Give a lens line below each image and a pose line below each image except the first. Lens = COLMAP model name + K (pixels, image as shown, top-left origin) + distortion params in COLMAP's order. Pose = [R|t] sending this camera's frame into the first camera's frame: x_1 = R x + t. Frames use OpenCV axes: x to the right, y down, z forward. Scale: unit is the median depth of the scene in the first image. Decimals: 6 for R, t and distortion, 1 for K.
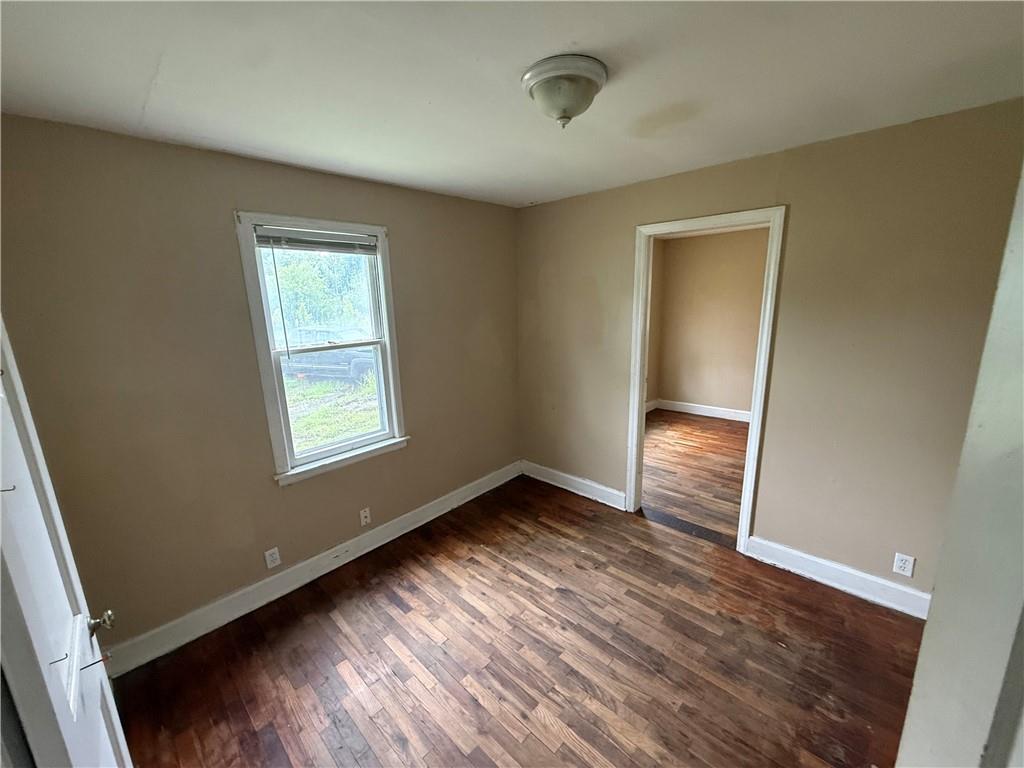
lens RADIAL K [[405.8, 0, 512.2], [0, 405.8, 384.1], [0, 0, 1]] dist [-0.019752, 0.001745]
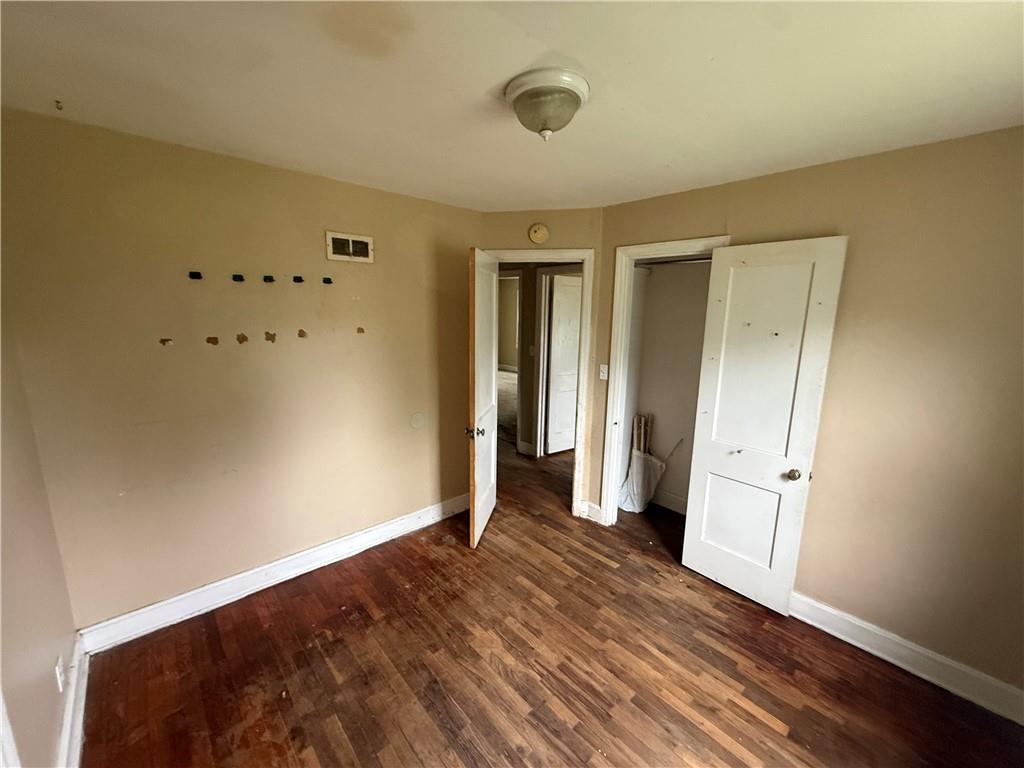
lens RADIAL K [[405.8, 0, 509.4], [0, 405.8, 380.9], [0, 0, 1]] dist [-0.019752, 0.001745]
pose [[-0.996831, 0.003079, 0.079486, 0.099441], [0.032992, 0.925253, 0.377914, -0.356481], [-0.072382, 0.379339, -0.922422, 1.639625]]
